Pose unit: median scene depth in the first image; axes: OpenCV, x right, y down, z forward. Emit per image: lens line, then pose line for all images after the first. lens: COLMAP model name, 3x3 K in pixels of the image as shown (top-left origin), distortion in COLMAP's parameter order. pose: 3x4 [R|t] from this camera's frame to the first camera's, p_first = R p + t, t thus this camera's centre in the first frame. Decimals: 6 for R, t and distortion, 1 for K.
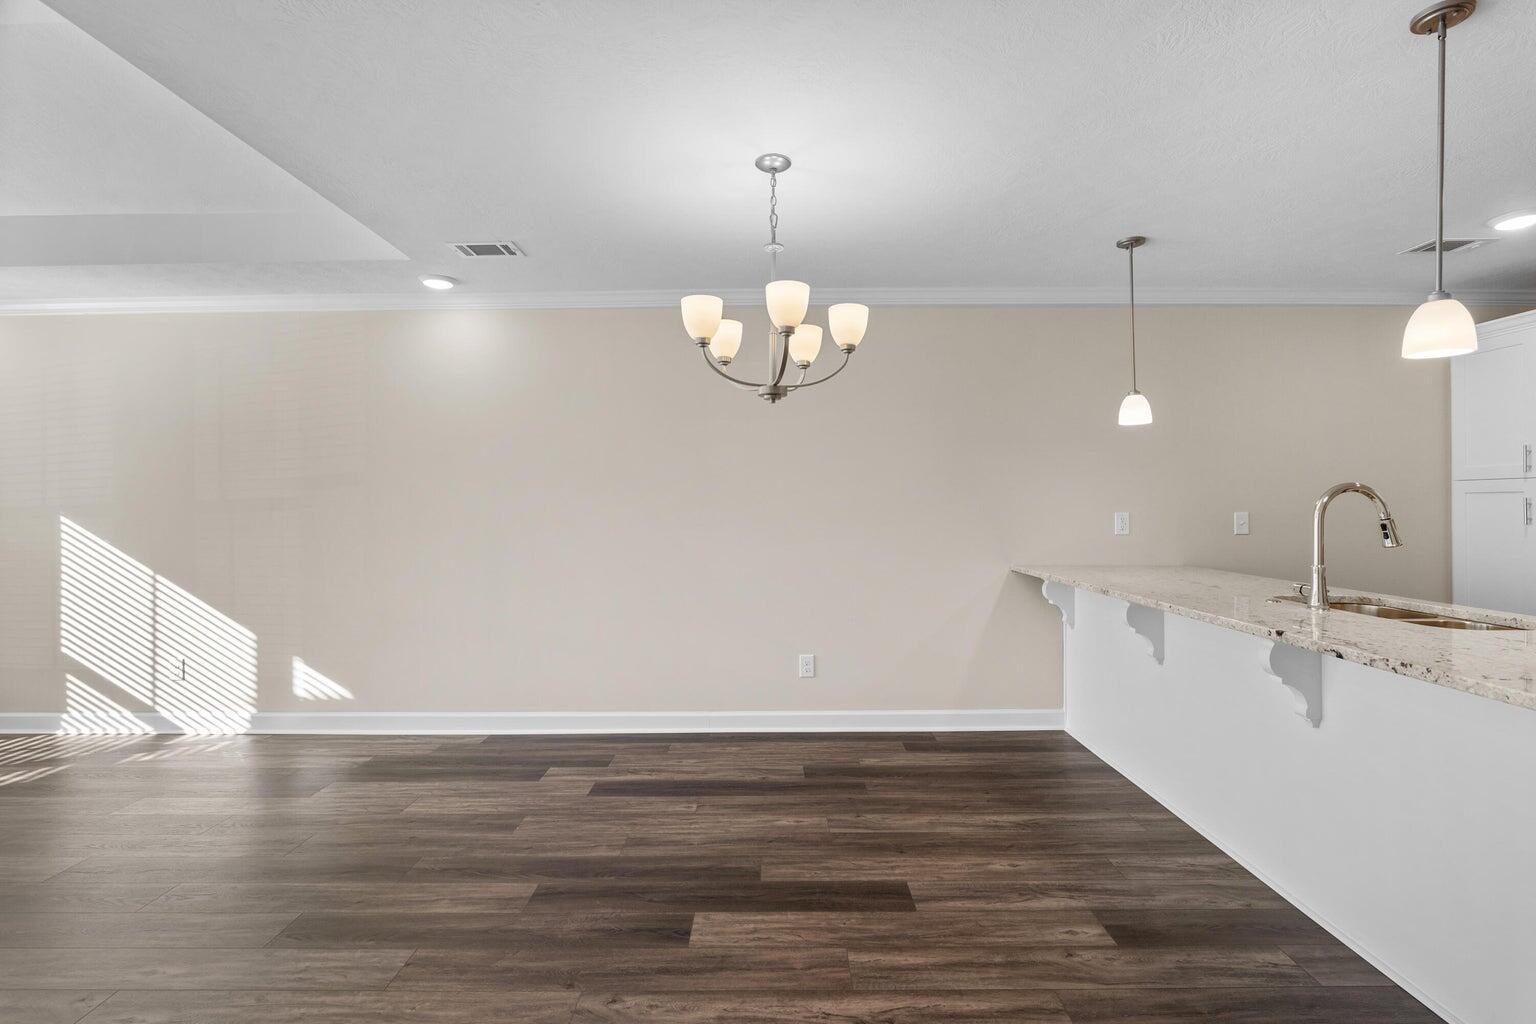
lens RADIAL K [[716.0, 0, 768.3], [0, 716.0, 506.3], [0, 0, 1]] dist [-0.027116, 0.007023]
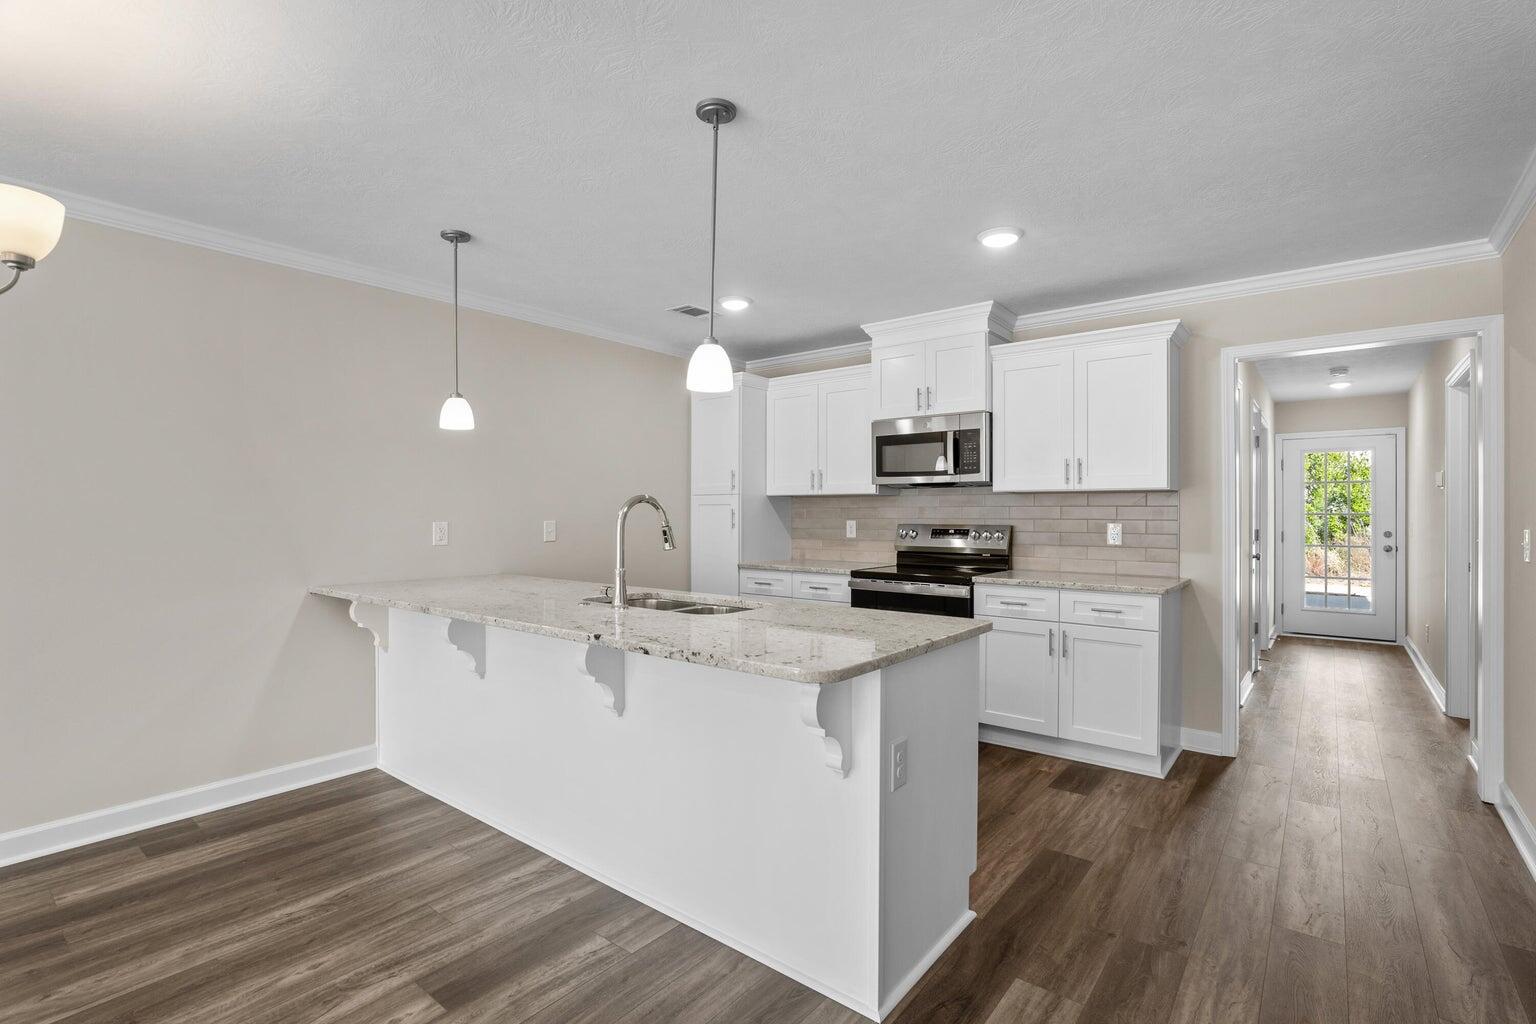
lens RADIAL K [[716.0, 0, 768.3], [0, 716.0, 506.3], [0, 0, 1]] dist [-0.027116, 0.007023]
pose [[0.620725, 0.009466, 0.783971, 0.037523], [0.000200, 0.999925, -0.012232, -0.000485], [-0.784028, 0.007749, 0.620677, 0.106569]]
